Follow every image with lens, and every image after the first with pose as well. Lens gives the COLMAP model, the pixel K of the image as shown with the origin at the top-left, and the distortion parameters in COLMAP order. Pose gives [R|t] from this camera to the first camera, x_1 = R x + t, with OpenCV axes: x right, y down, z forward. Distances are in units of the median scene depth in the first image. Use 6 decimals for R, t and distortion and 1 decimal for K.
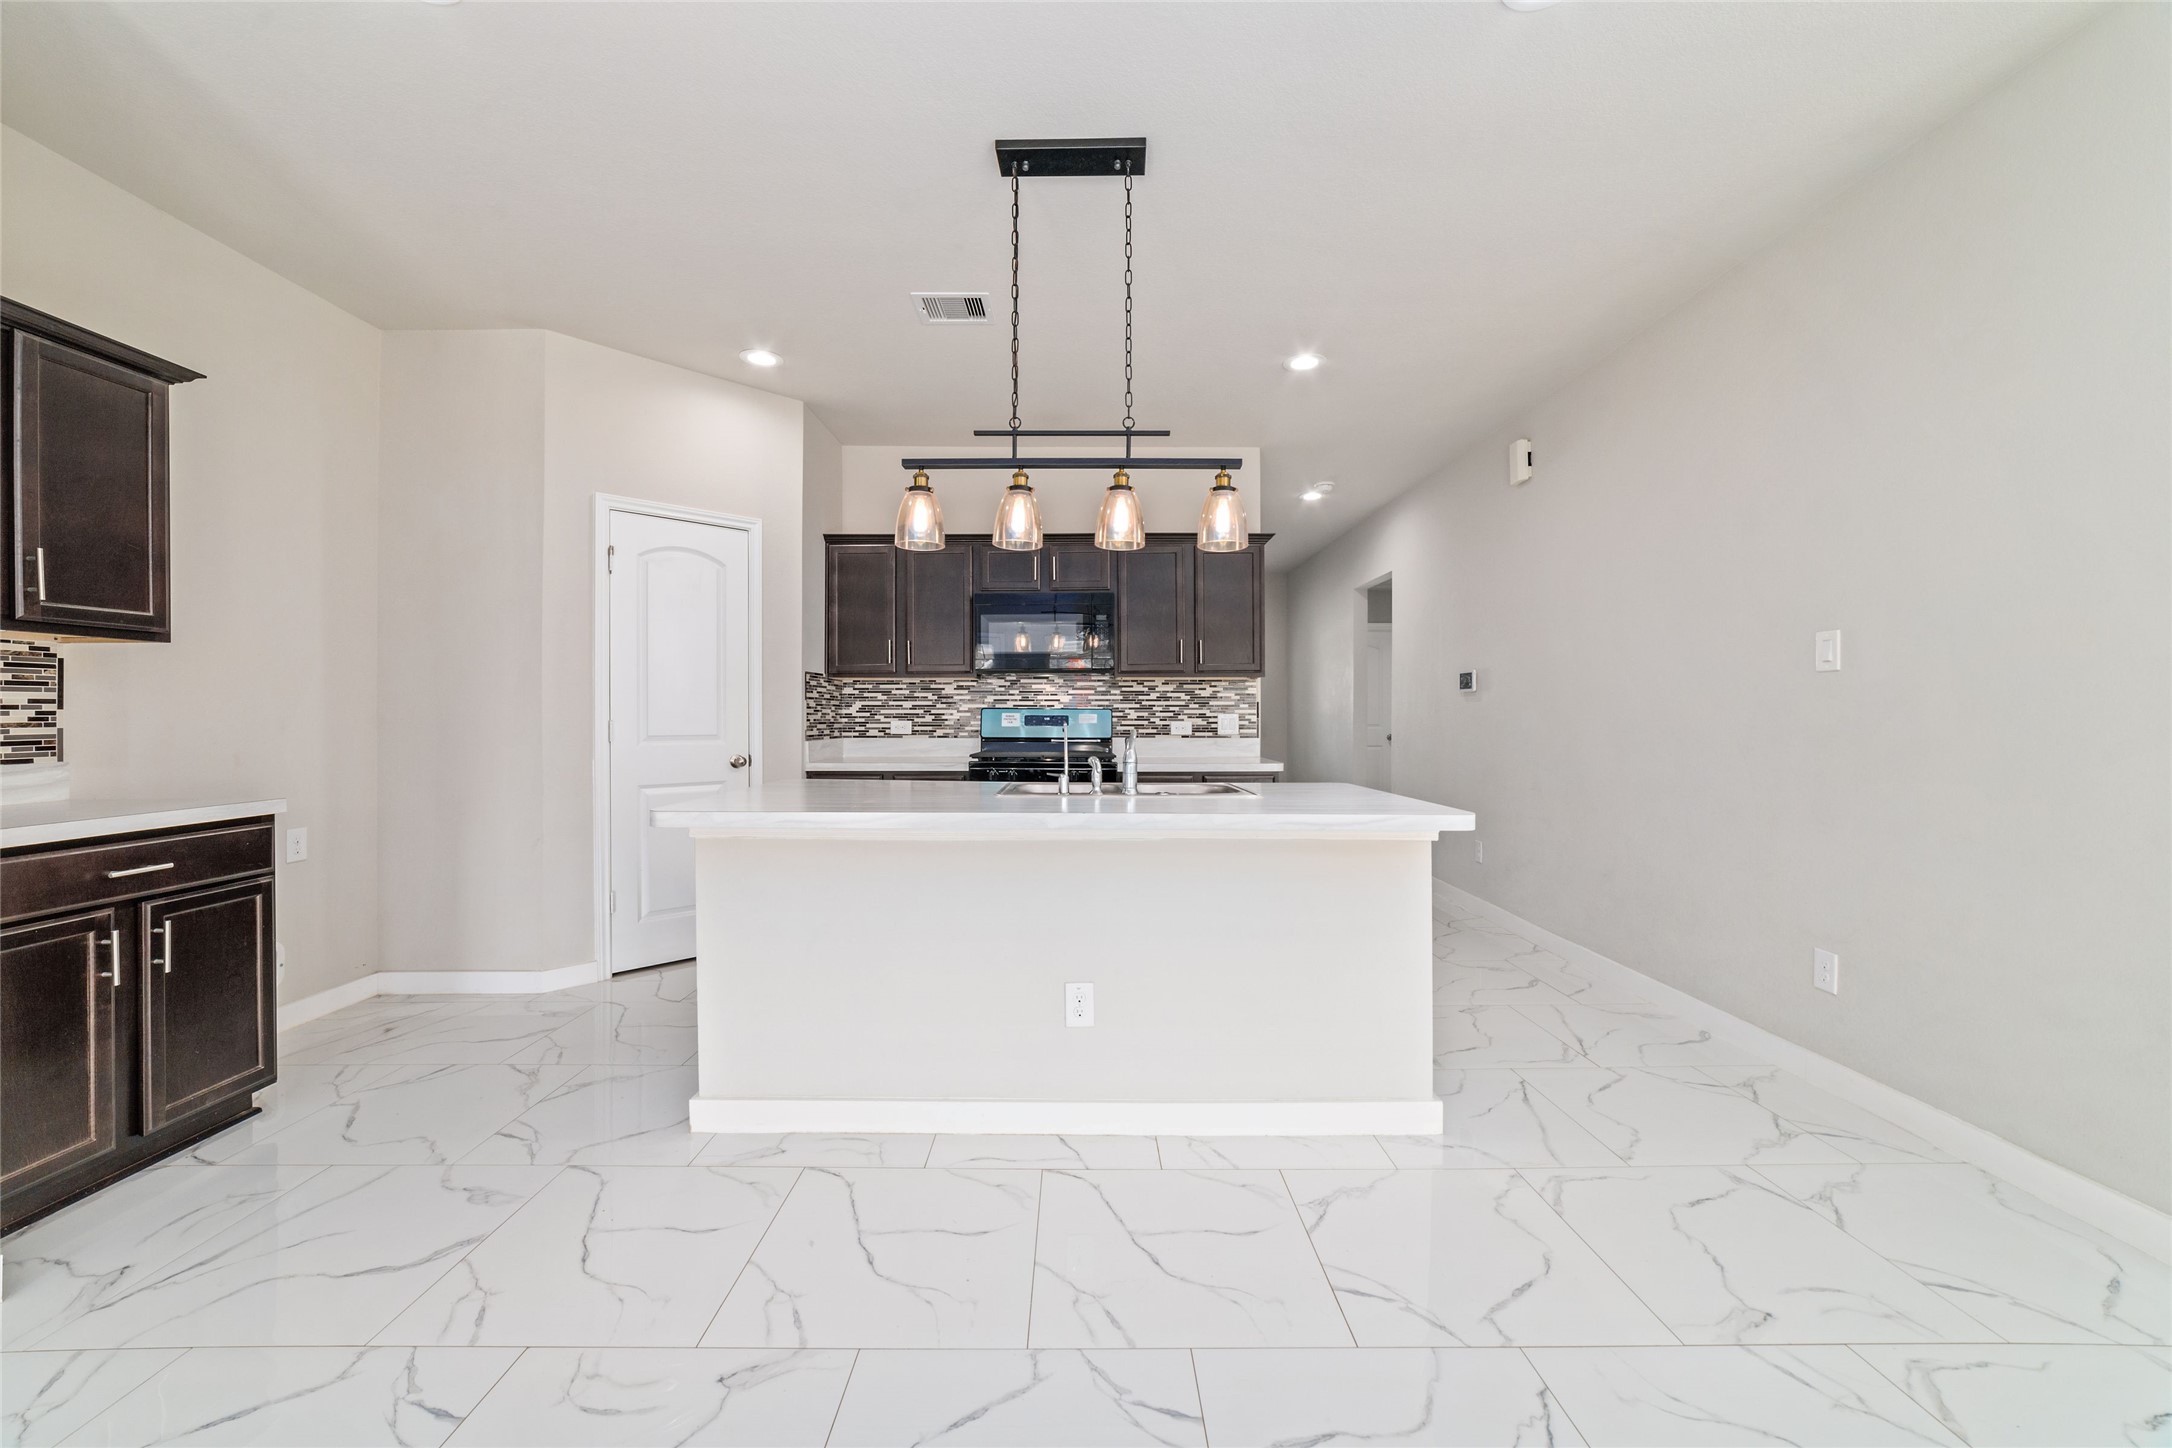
lens RADIAL K [[827.0, 0, 1080.7], [0, 827.0, 717.3], [0, 0, 1]] dist [-0.007560, -0.000341]
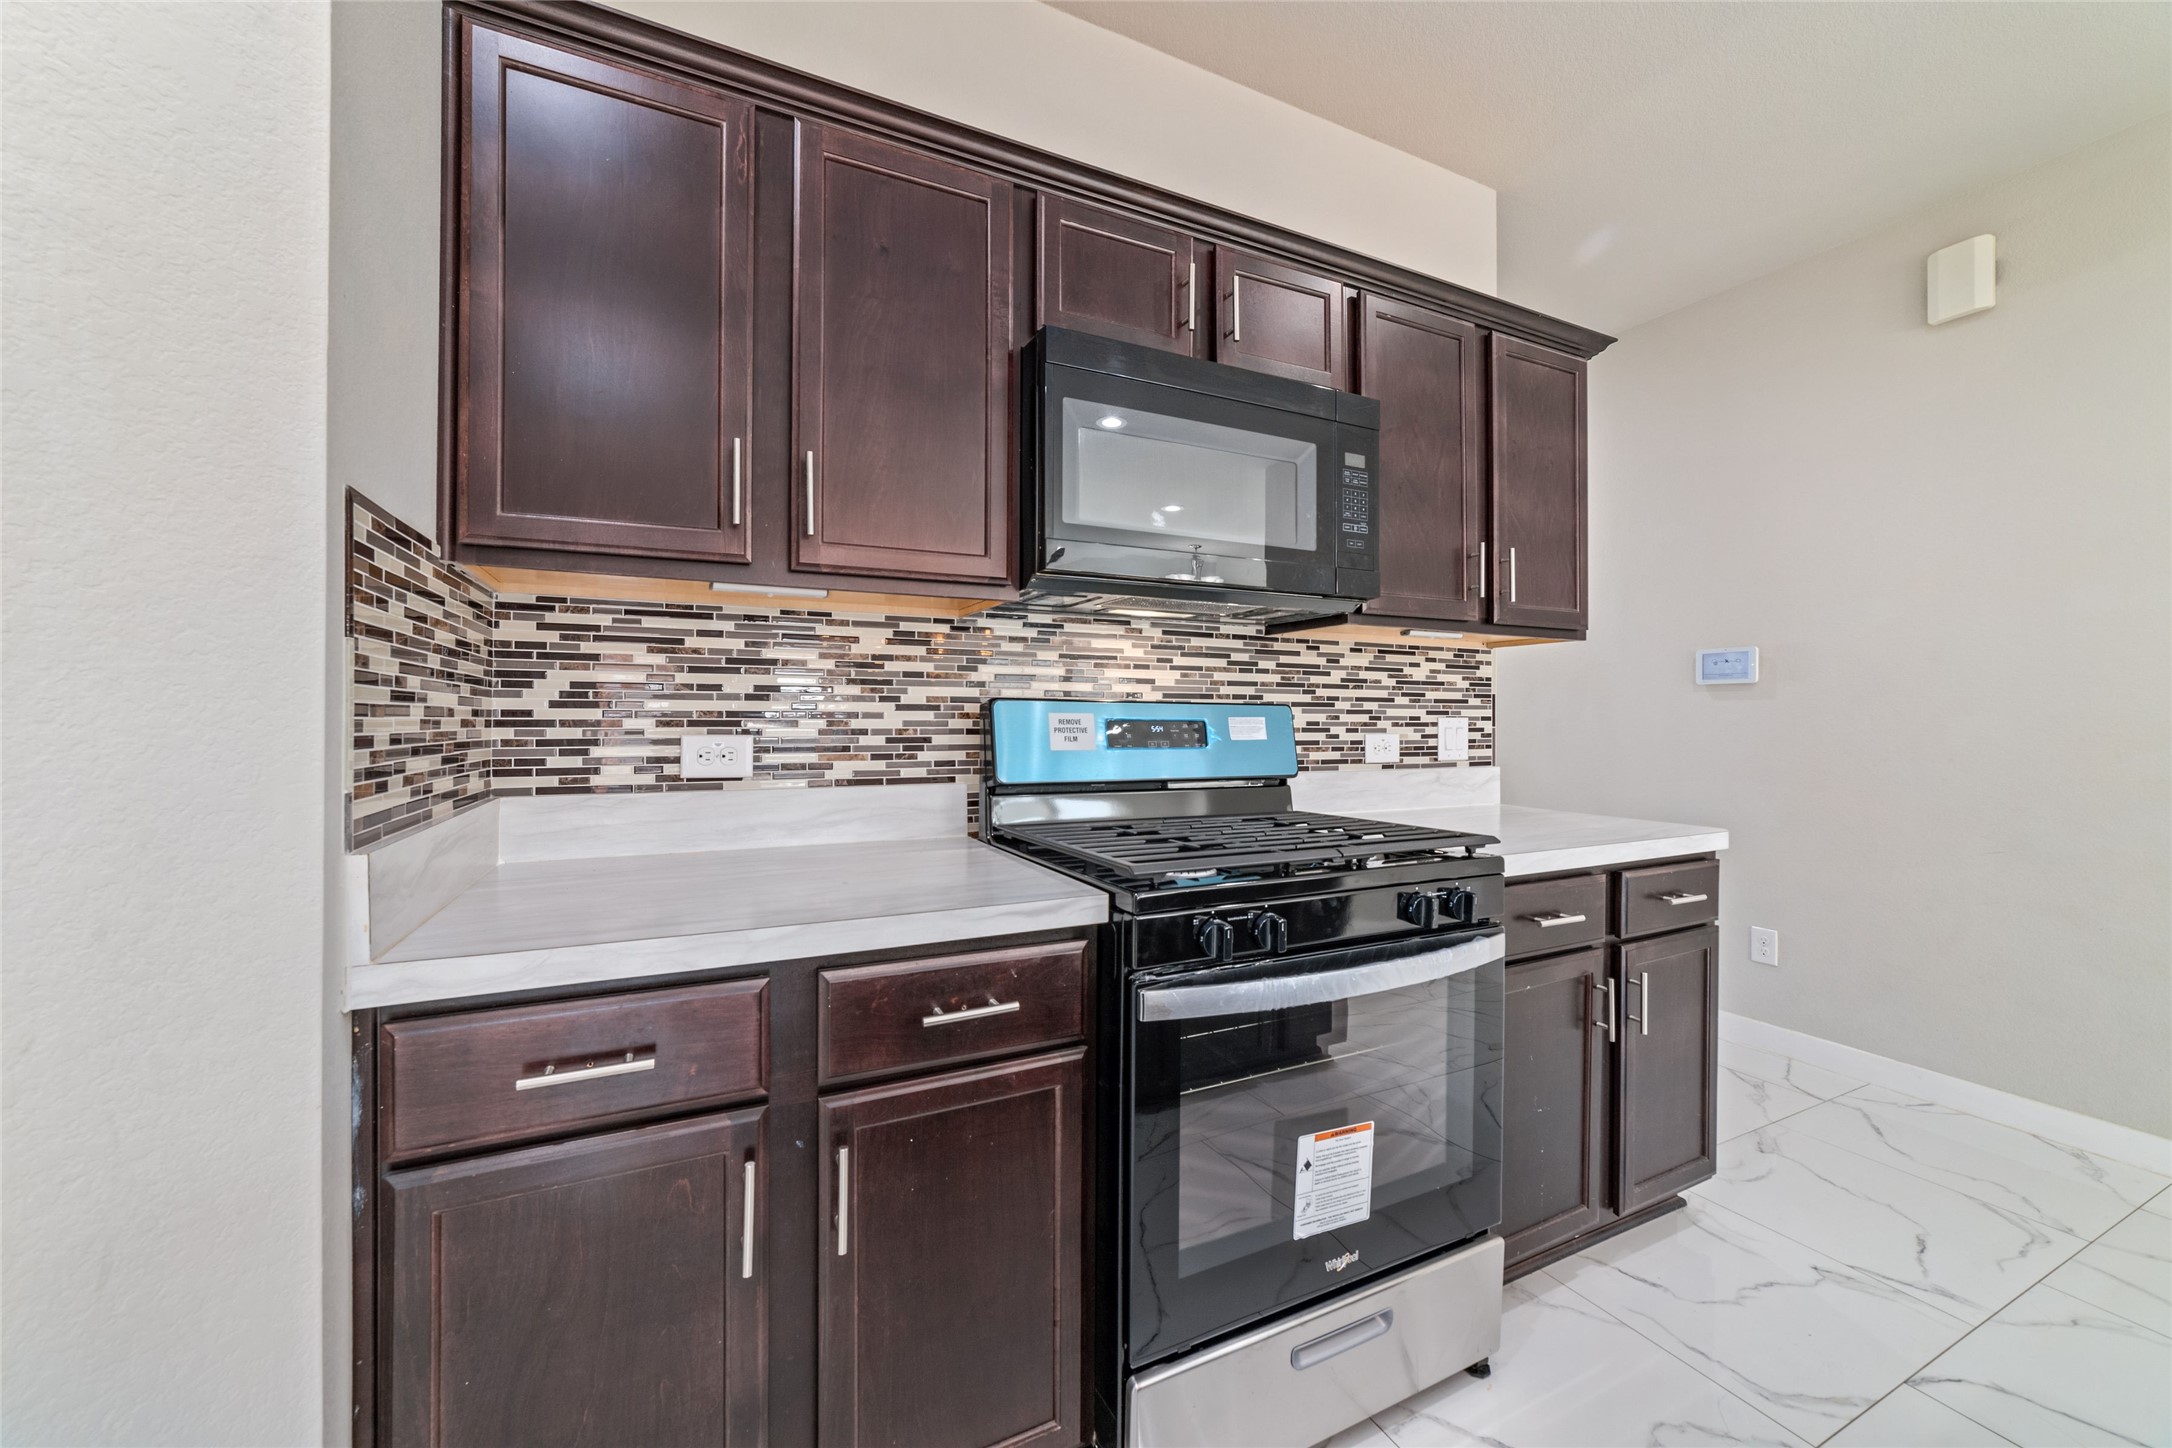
lens RADIAL K [[827.0, 0, 1080.7], [0, 827.0, 717.3], [0, 0, 1]] dist [-0.007560, -0.000341]
pose [[0.902967, 0.004754, 0.429684, -0.227210], [-0.004293, 0.999989, -0.002041, -0.002505], [-0.429689, -0.000002, 0.902977, 0.657993]]
